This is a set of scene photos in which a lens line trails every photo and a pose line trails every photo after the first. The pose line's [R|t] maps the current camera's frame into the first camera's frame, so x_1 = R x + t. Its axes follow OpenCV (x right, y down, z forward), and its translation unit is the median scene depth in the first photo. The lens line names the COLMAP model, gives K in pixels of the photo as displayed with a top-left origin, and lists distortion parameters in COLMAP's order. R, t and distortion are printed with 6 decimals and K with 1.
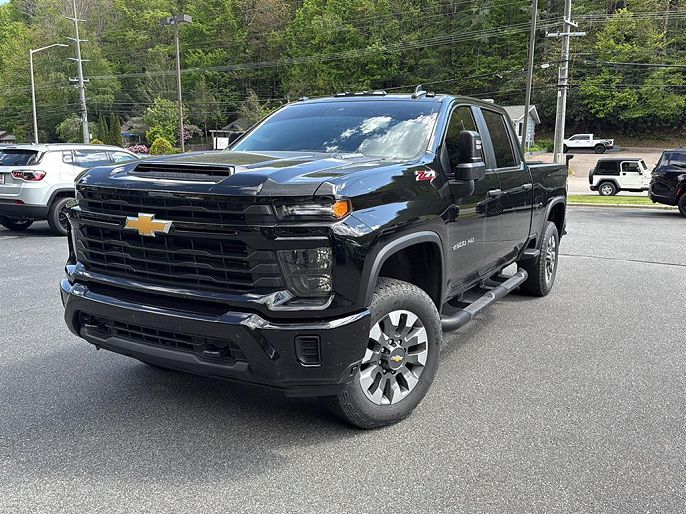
lens RADIAL K [[517.4, 0, 342.4], [0, 517.4, 257.2], [0, 0, 1]] dist [0.074746, -0.081113]
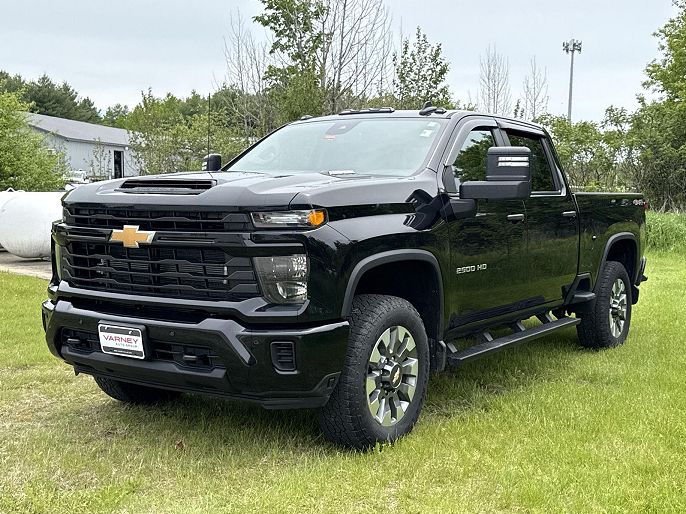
lens RADIAL K [[635.4, 0, 344.8], [0, 635.4, 258.2], [0, 0, 1]] dist [0.007029, 0.004511]
pose [[0.999405, 0.000913, -0.034488, 0.085615], [-0.003568, 0.997024, -0.077005, 0.073195], [0.034315, 0.077082, 0.996434, -0.221431]]
